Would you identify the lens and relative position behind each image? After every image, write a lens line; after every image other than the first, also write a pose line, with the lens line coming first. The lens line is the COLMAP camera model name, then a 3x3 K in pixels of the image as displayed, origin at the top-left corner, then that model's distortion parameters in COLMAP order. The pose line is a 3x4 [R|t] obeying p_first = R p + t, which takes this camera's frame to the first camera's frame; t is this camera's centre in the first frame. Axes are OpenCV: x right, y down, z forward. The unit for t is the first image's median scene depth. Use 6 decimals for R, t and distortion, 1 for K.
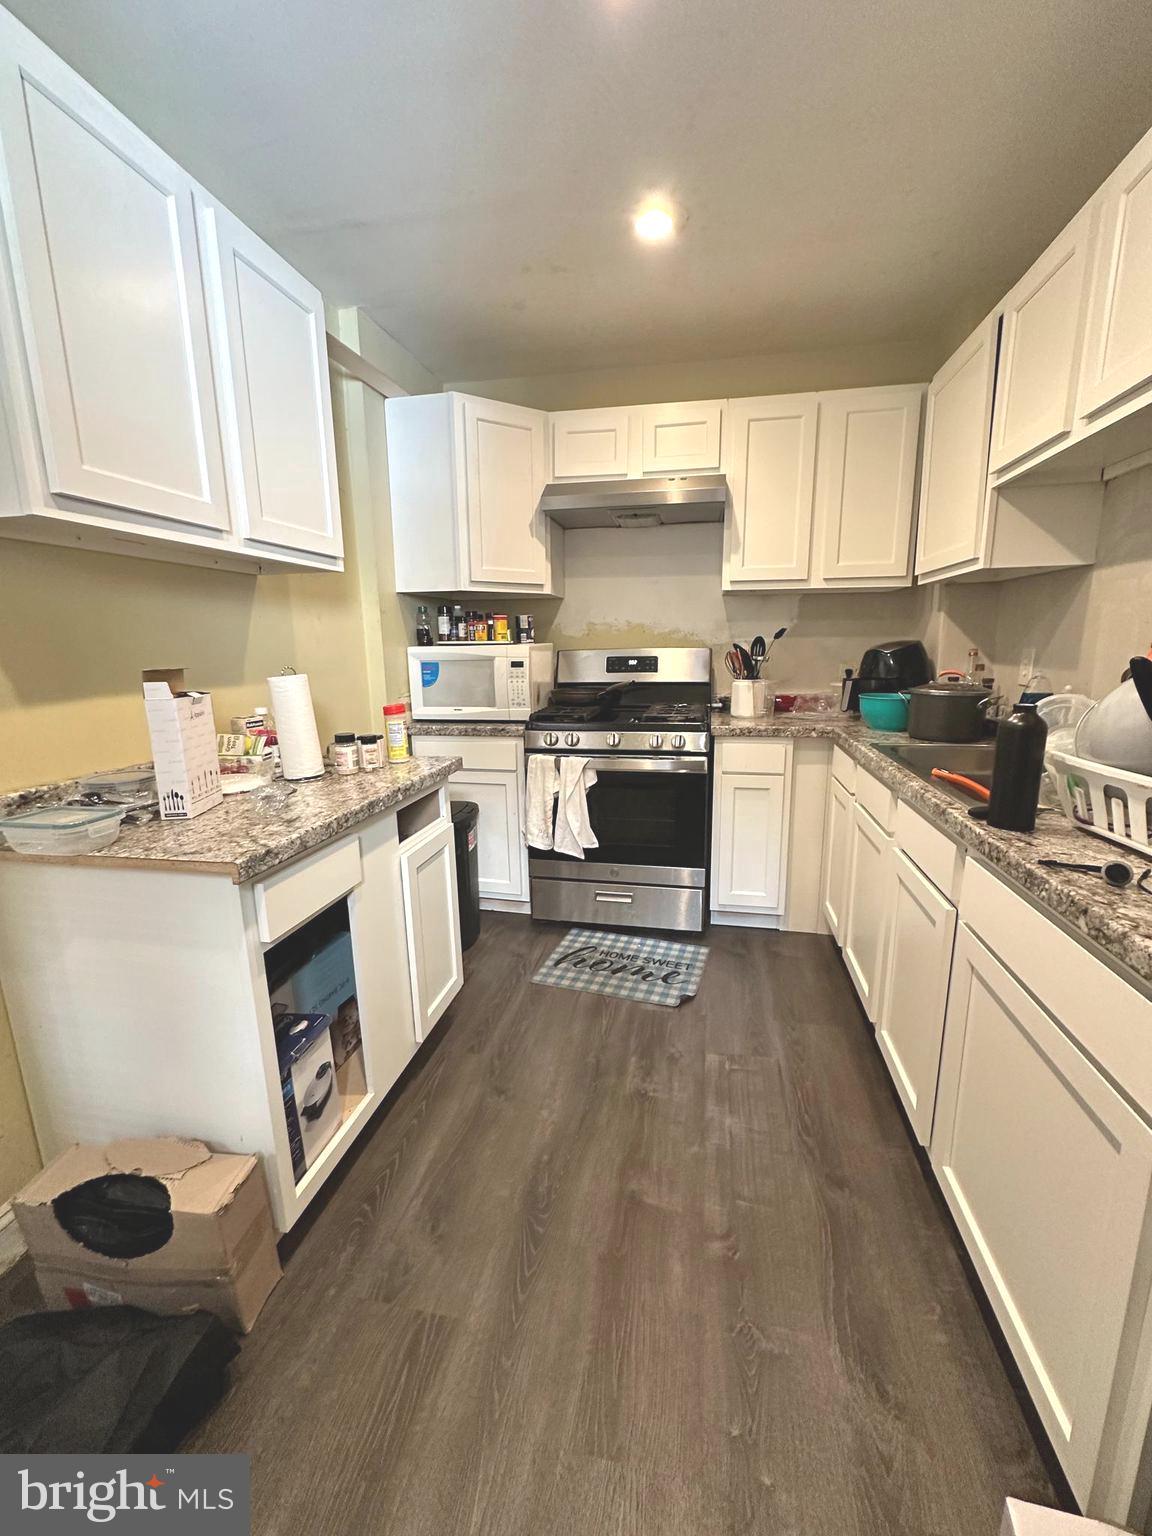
lens RADIAL K [[617.2, 0, 579.0], [0, 617.2, 766.0], [0, 0, 1]] dist [-0.001263, 0.000059]
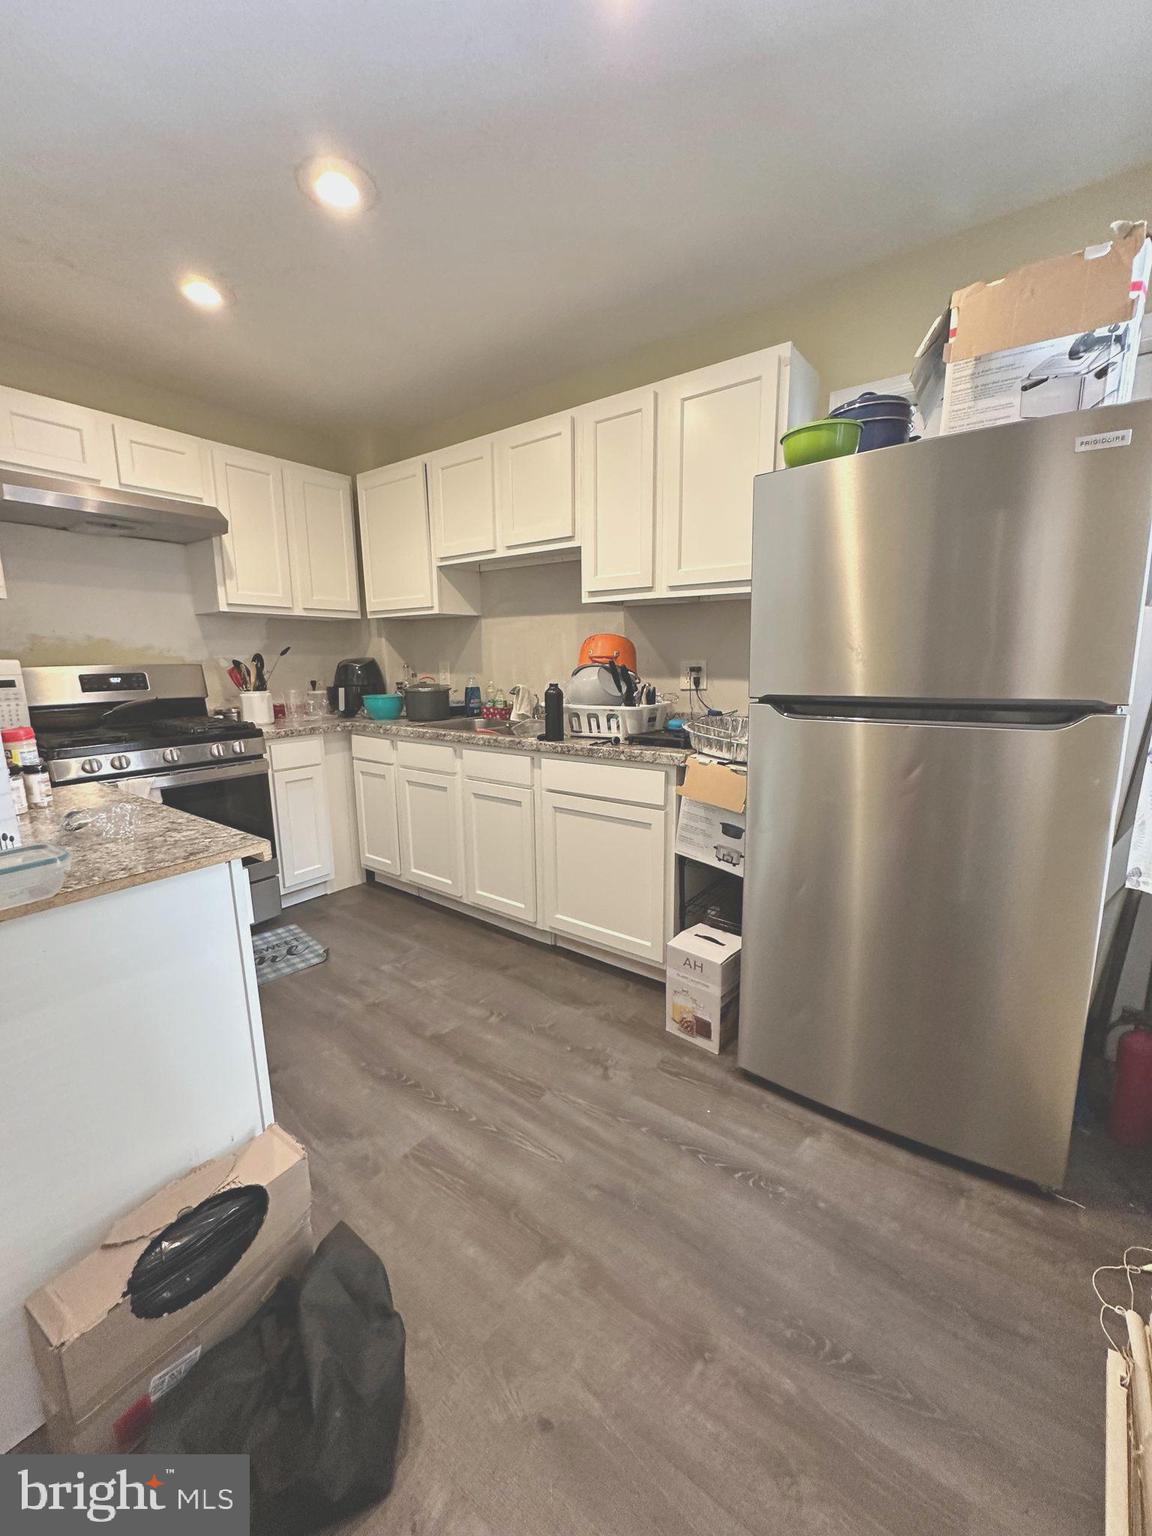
lens RADIAL K [[617.2, 0, 576.0], [0, 617.2, 766.6], [0, 0, 1]] dist [-0.001263, 0.000059]
pose [[0.429618, -0.149080, 0.890620, -0.629105], [0.181413, 0.980419, 0.076602, 0.019177], [-0.884600, 0.128660, 0.448251, -0.012730]]
